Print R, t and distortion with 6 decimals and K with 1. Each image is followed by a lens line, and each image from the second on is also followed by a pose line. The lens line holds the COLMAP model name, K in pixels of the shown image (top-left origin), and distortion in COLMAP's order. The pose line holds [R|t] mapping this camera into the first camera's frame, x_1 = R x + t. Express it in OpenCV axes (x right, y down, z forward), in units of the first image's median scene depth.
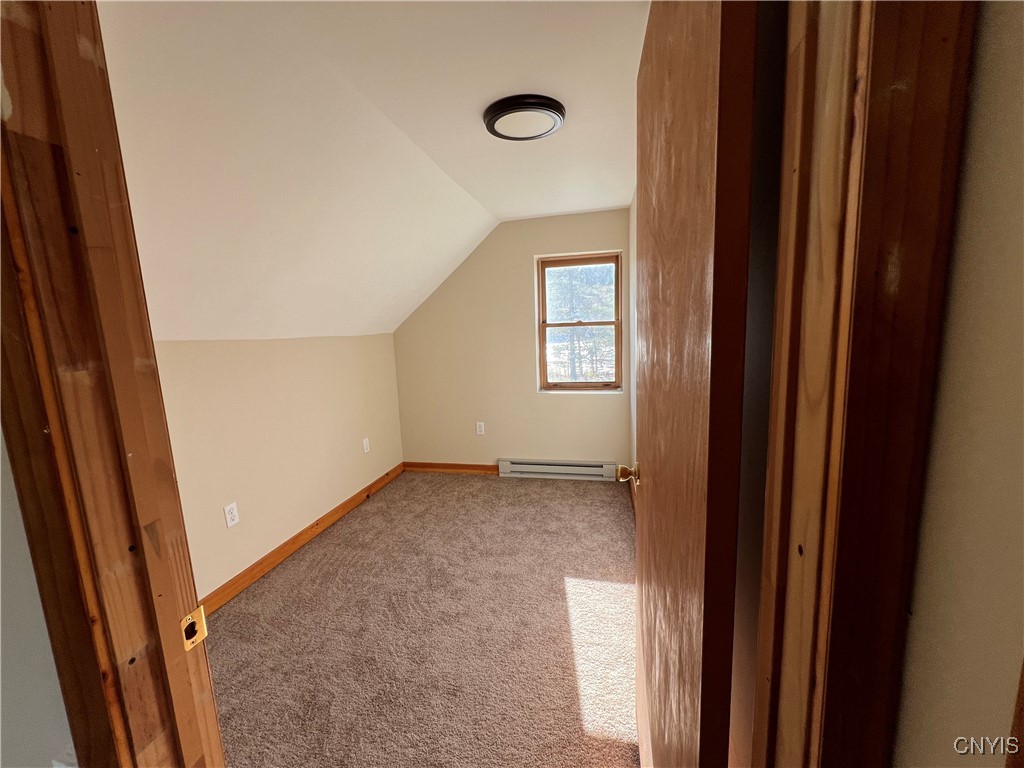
lens RADIAL K [[407.9, 0, 513.4], [0, 407.9, 386.8], [0, 0, 1]] dist [-0.000987, 0.000863]
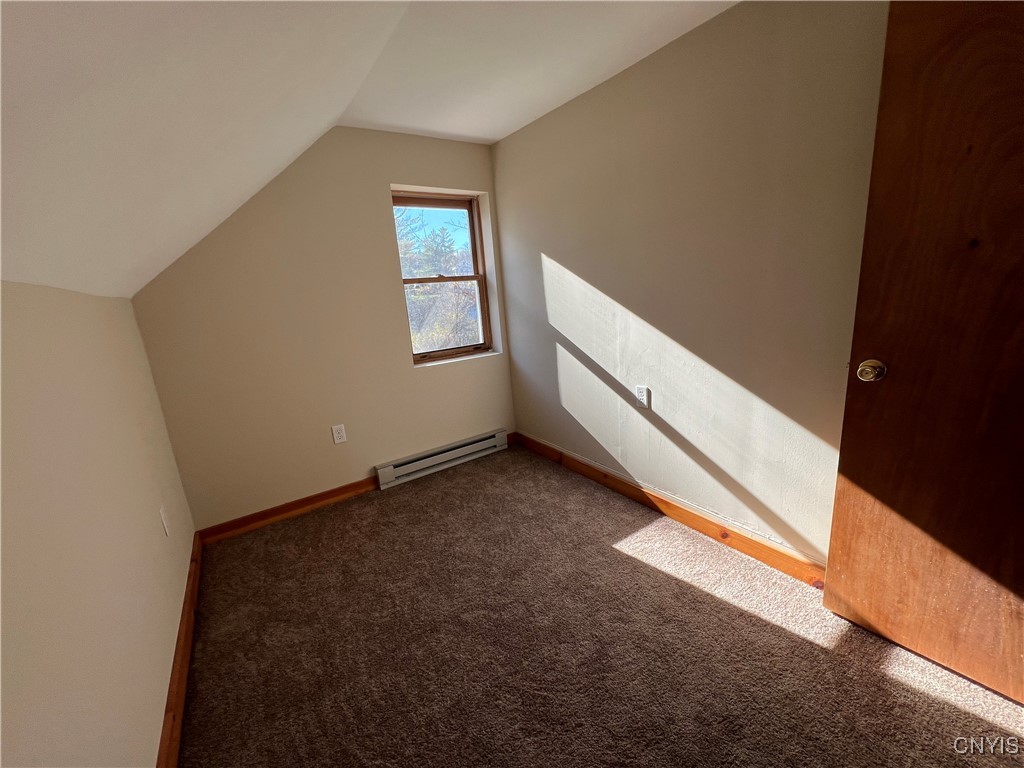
lens RADIAL K [[407.9, 0, 507.8], [0, 407.9, 383.0], [0, 0, 1]] dist [-0.000987, 0.000863]
pose [[0.685807, -0.174813, 0.706477, -0.382668], [0.159185, 0.983250, 0.088771, 0.003175], [-0.710161, 0.051581, 0.702147, 0.336400]]
